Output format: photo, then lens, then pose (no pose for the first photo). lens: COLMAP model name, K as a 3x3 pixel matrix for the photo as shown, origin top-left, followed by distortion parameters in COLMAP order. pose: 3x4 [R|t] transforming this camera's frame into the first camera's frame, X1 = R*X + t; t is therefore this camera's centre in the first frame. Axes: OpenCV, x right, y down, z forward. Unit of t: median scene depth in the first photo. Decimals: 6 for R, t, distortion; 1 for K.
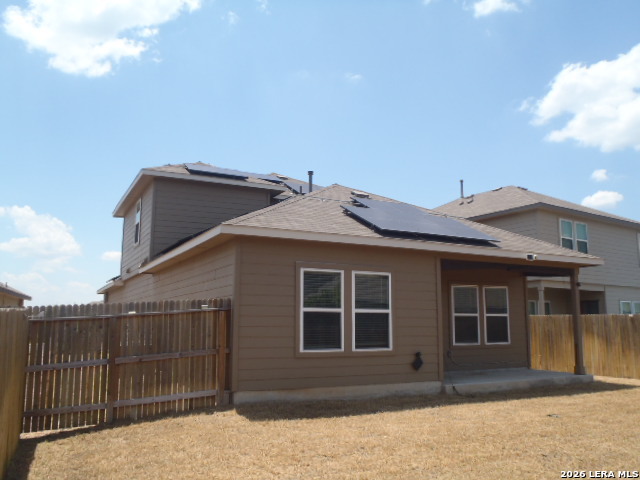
lens RADIAL K [[545.3, 0, 316.7], [0, 545.3, 238.5], [0, 0, 1]] dist [-0.058845, 0.031739]
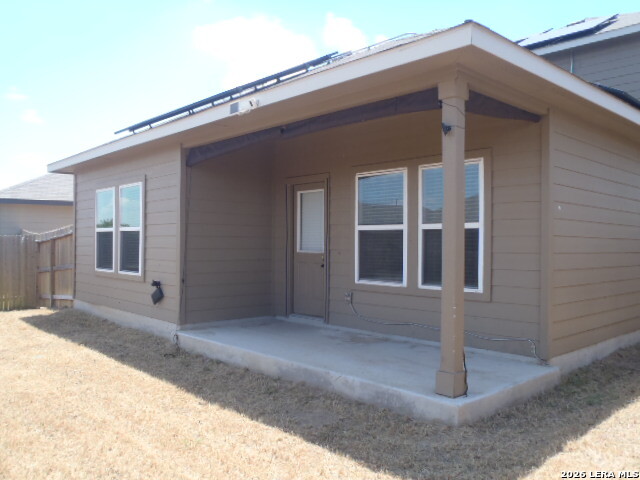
lens RADIAL K [[545.3, 0, 314.1], [0, 545.3, 235.0], [0, 0, 1]] dist [-0.058845, 0.031739]
pose [[0.255038, -0.018127, -0.966761, 0.861452], [0.145706, 0.989128, 0.019892, 0.144260], [0.955890, -0.145936, 0.254907, 0.908370]]
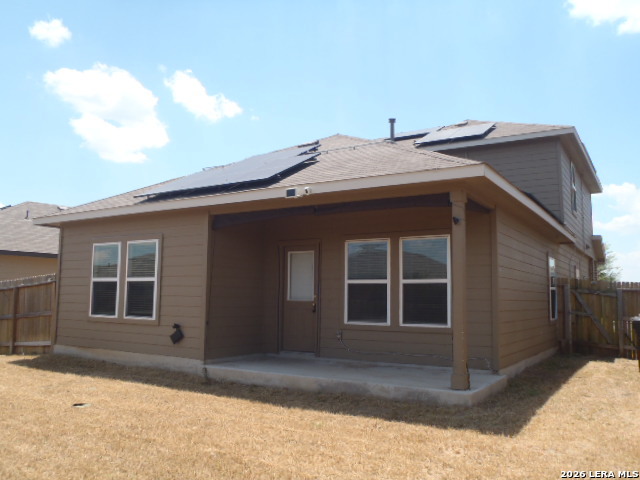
lens RADIAL K [[545.3, 0, 313.6], [0, 545.3, 239.9], [0, 0, 1]] dist [-0.058845, 0.031739]
pose [[0.499074, -0.091785, -0.861685, 0.959011], [0.125170, 0.991582, -0.033125, 0.114730], [0.857472, -0.091325, 0.506361, 0.666136]]
